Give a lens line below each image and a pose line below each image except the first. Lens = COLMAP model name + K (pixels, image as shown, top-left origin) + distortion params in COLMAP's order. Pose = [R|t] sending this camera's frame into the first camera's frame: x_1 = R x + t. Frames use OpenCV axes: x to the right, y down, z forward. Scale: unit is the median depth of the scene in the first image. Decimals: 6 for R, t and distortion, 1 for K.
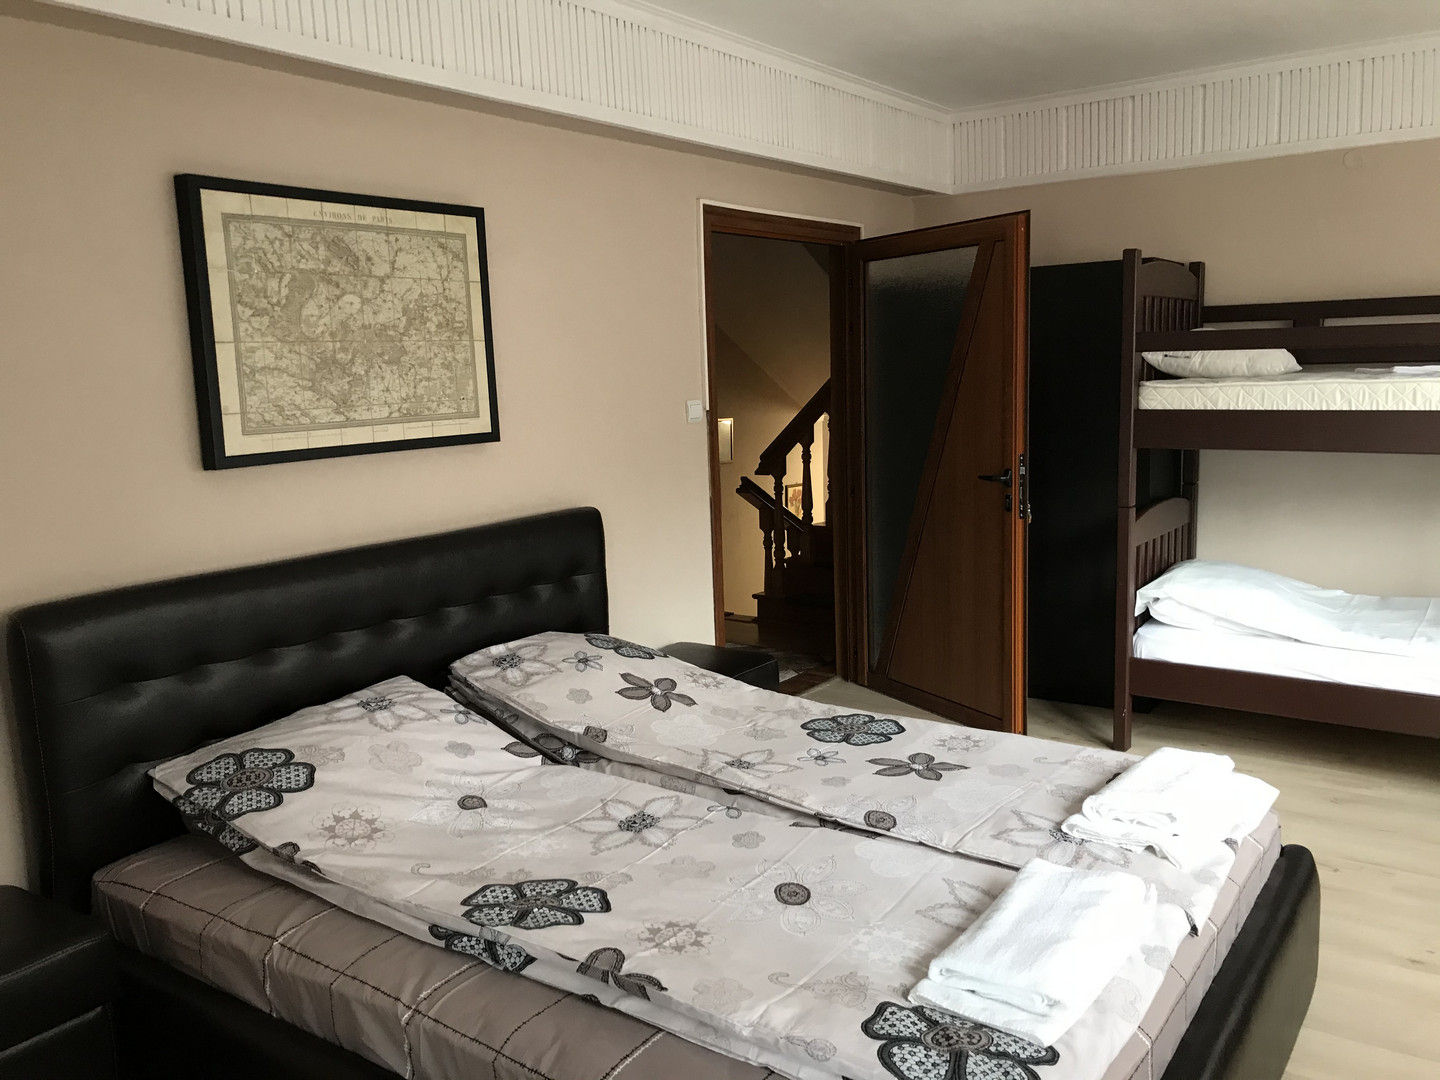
lens RADIAL K [[1178.6, 0, 716.4], [0, 1178.6, 529.9], [0, 0, 1]] dist [0.062613, -0.082752]
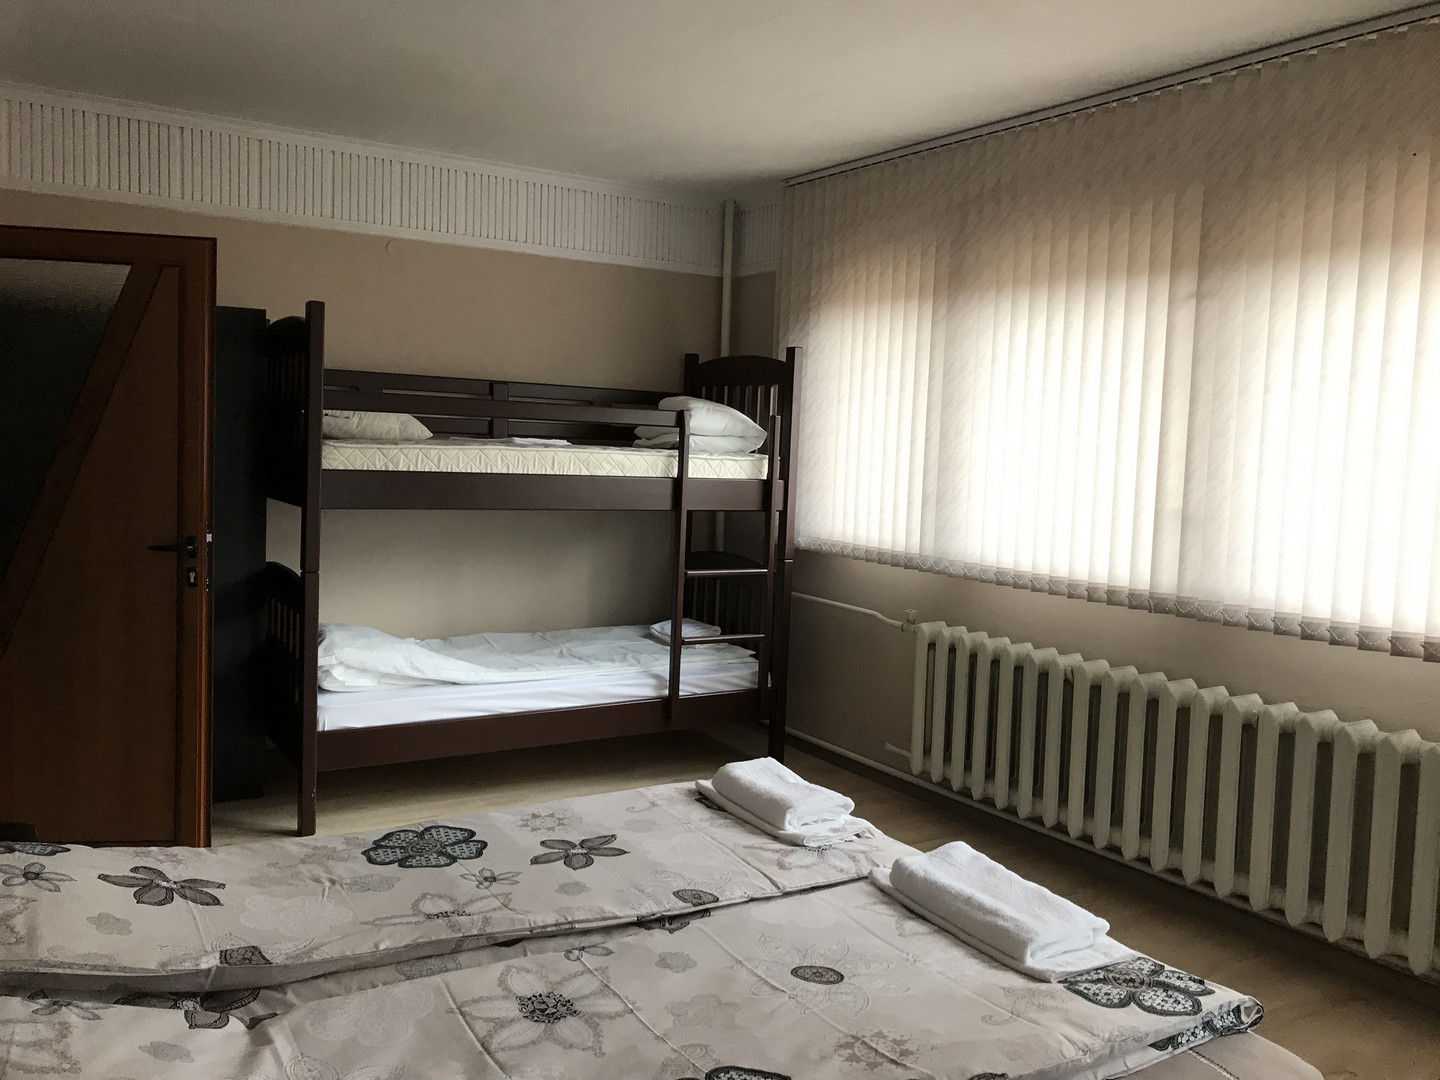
lens RADIAL K [[1198.6, 0, 721.5], [0, 1198.6, 508.9], [0, 0, 1]] dist [0.063103, -0.073054]
pose [[0.372205, -0.014721, 0.928034, -0.605613], [0.082508, 0.996441, -0.017285, -0.036823], [-0.924476, 0.083003, 0.372095, 0.486244]]
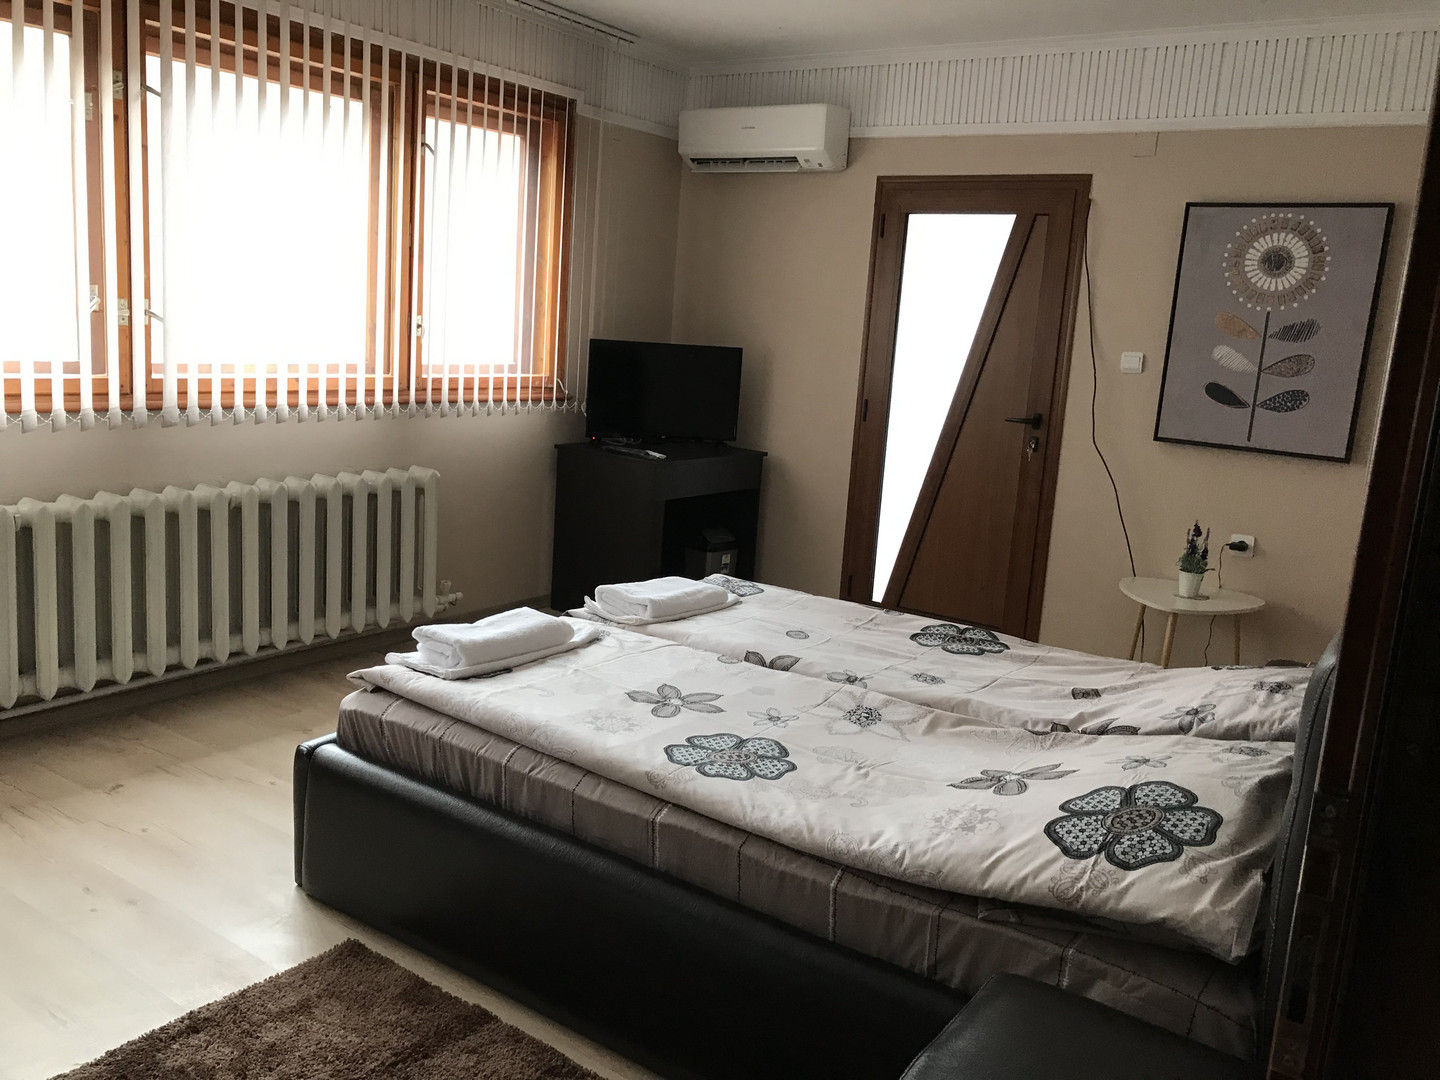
lens RADIAL K [[1196.1, 0, 688.8], [0, 1196.1, 536.1], [0, 0, 1]] dist [0.034137, 0.005844]
pose [[-0.999716, -0.023245, 0.005339, 0.144832], [-0.020201, 0.944277, 0.328531, -0.229920], [-0.012678, 0.328330, -0.944478, 1.736139]]
